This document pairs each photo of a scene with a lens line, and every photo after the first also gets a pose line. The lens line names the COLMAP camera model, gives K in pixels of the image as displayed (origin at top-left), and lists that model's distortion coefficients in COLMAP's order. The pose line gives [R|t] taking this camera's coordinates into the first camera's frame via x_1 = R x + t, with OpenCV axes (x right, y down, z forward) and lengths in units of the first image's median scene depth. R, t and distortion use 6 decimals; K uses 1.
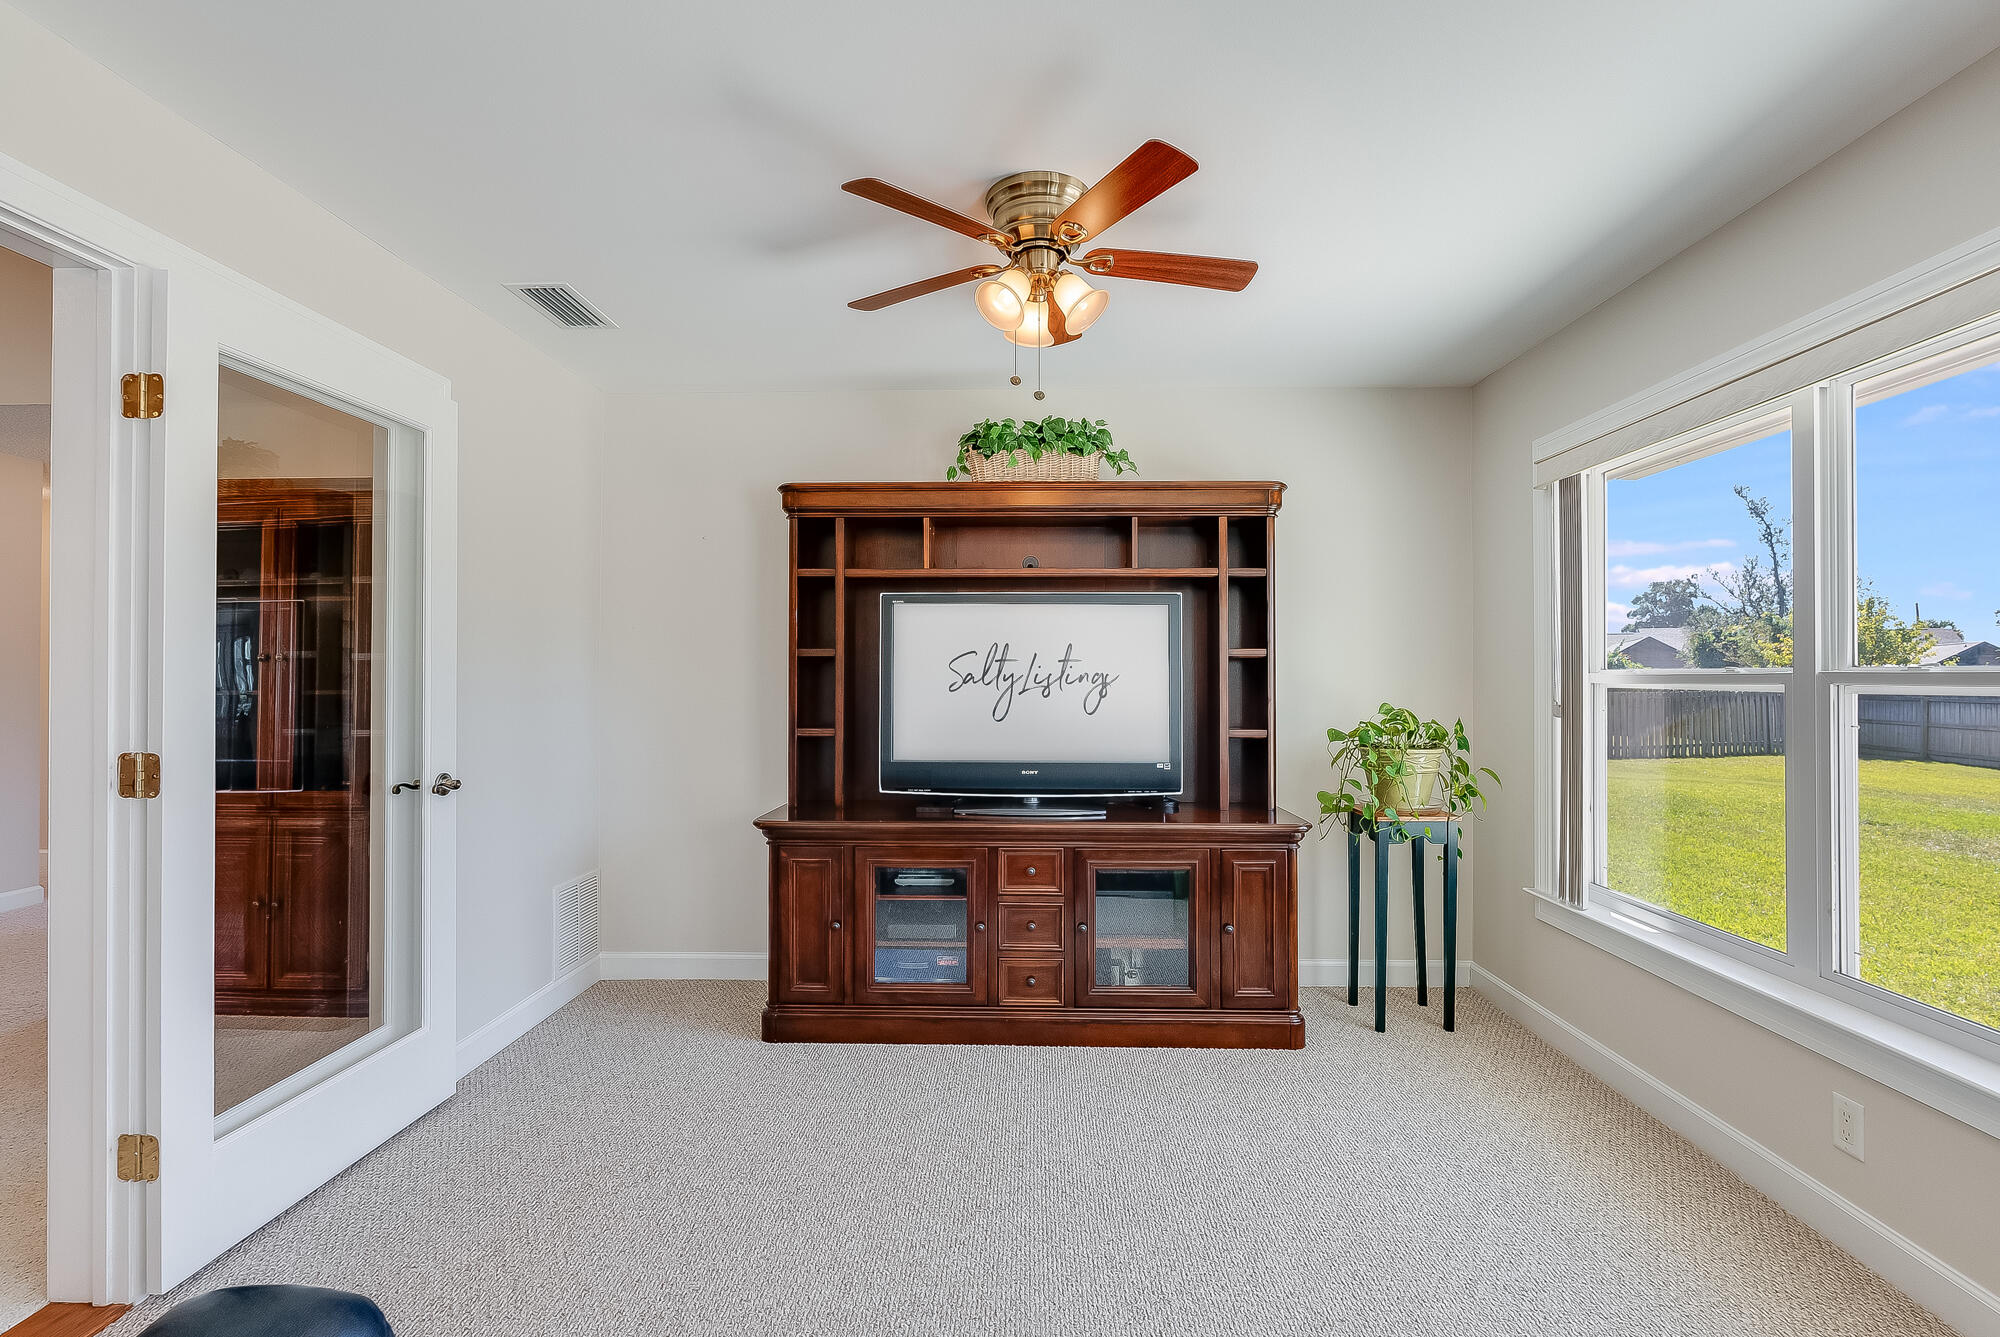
lens RADIAL K [[889.9, 0, 999.6], [0, 889.9, 662.3], [0, 0, 1]] dist [-0.008242, 0.001379]
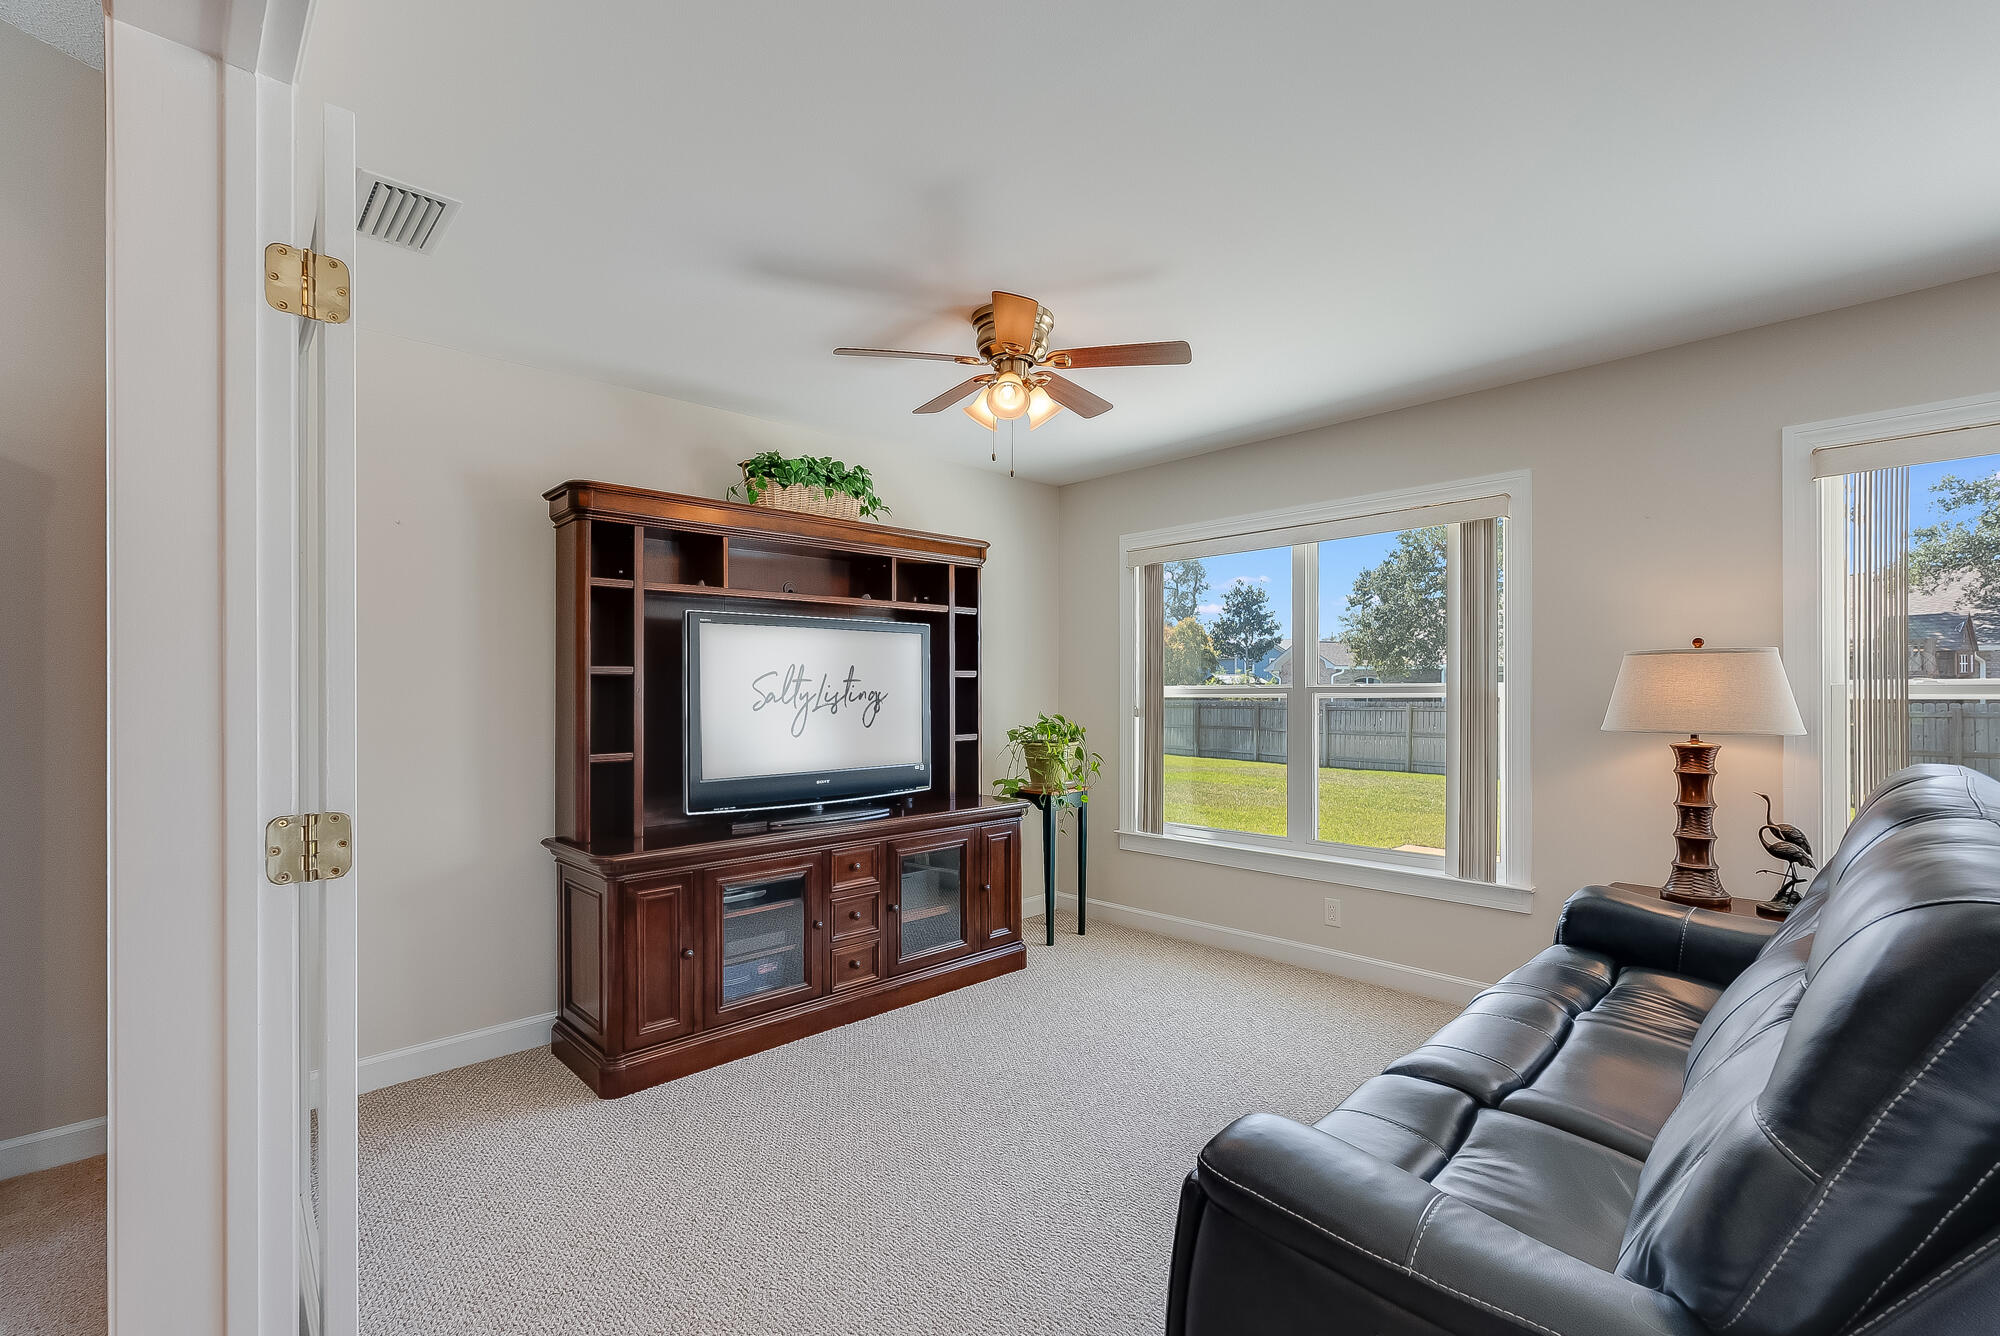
lens RADIAL K [[895.8, 0, 1031.4], [0, 895.8, 694.3], [0, 0, 1]] dist [-0.010438, 0.001264]
pose [[0.681726, -0.010122, 0.731537, -0.595929], [-0.001366, 0.999885, 0.015108, -0.001647], [-0.731606, -0.011299, 0.681634, 0.061441]]
